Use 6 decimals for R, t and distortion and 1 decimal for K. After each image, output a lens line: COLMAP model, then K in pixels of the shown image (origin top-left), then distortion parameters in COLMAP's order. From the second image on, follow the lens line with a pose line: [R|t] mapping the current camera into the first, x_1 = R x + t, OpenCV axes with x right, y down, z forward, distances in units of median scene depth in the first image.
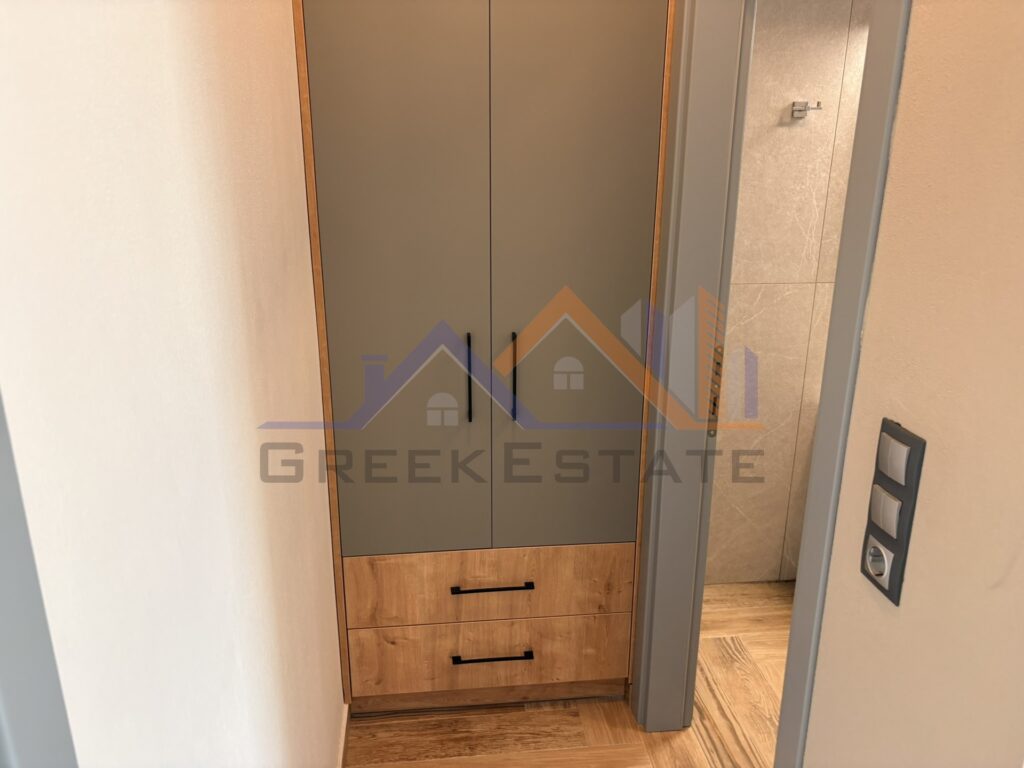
lens RADIAL K [[774.5, 0, 512.0], [0, 774.5, 384.0], [0, 0, 1]] dist [0.047318, -0.063579]
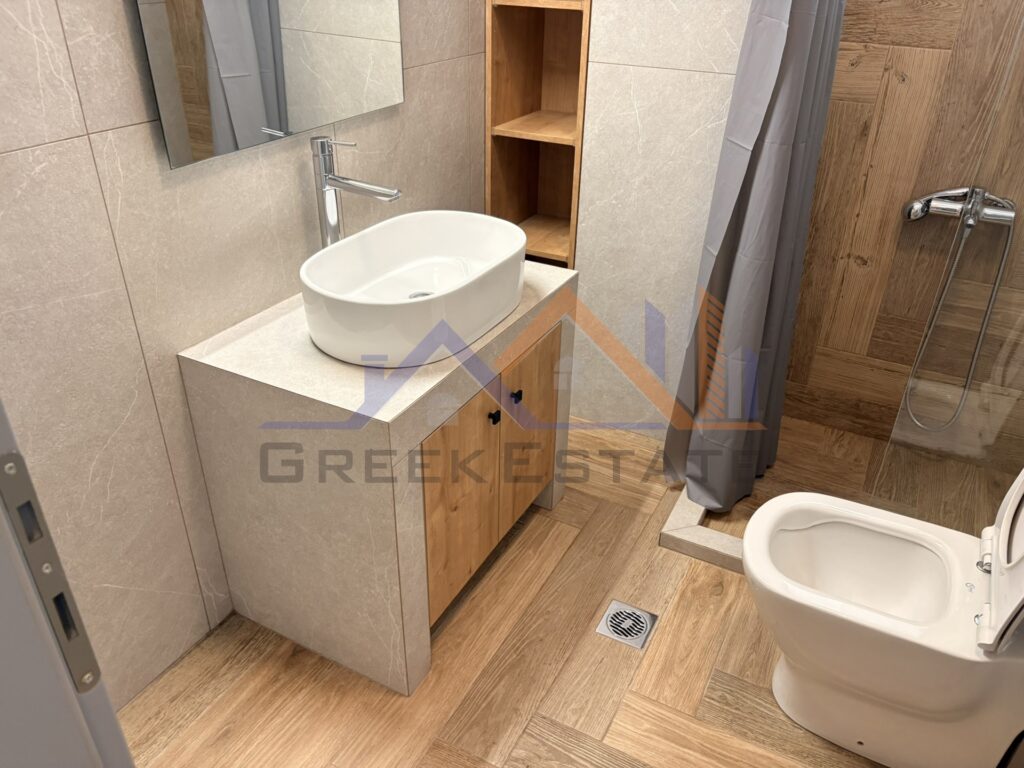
lens RADIAL K [[774.5, 0, 512.0], [0, 774.5, 384.0], [0, 0, 1]] dist [0.047318, -0.063579]
pose [[0.565610, -0.409867, 0.715608, 0.124543], [0.230967, 0.911751, 0.339655, -0.088748], [-0.791669, -0.026831, 0.610361, 0.473326]]
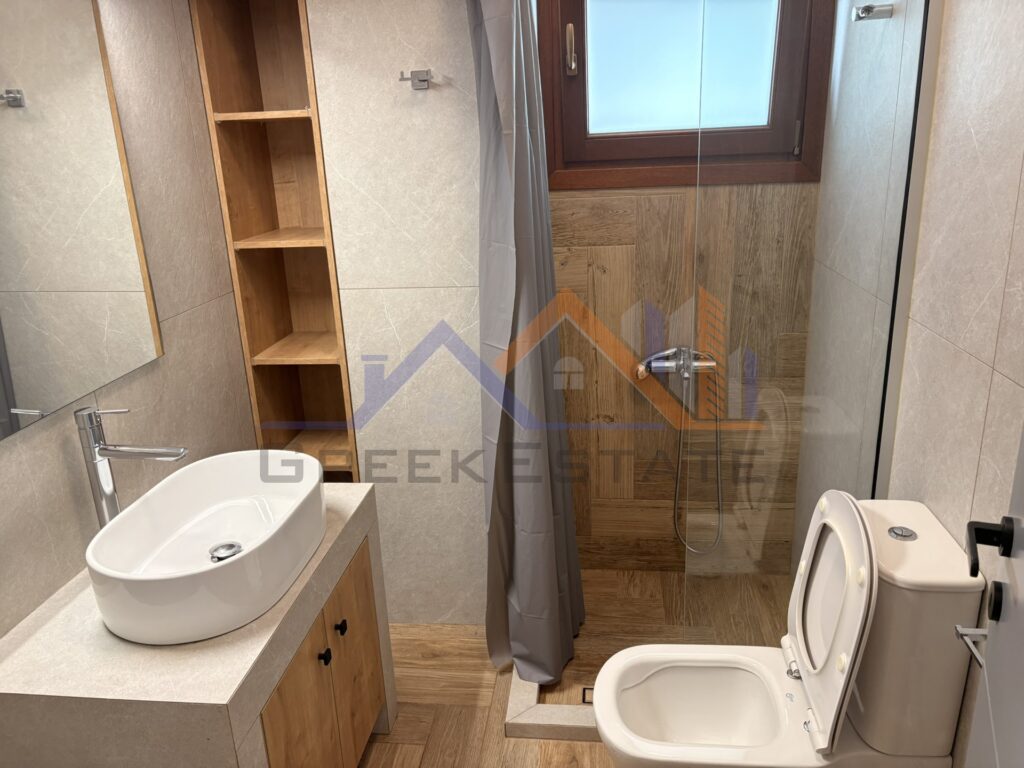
lens RADIAL K [[774.5, 0, 512.0], [0, 774.5, 384.0], [0, 0, 1]] dist [0.047318, -0.063579]
pose [[0.229779, -0.310899, 0.922249, 0.100886], [0.333440, 0.915402, 0.225514, -0.130329], [-0.914341, 0.255696, 0.314007, 0.490251]]
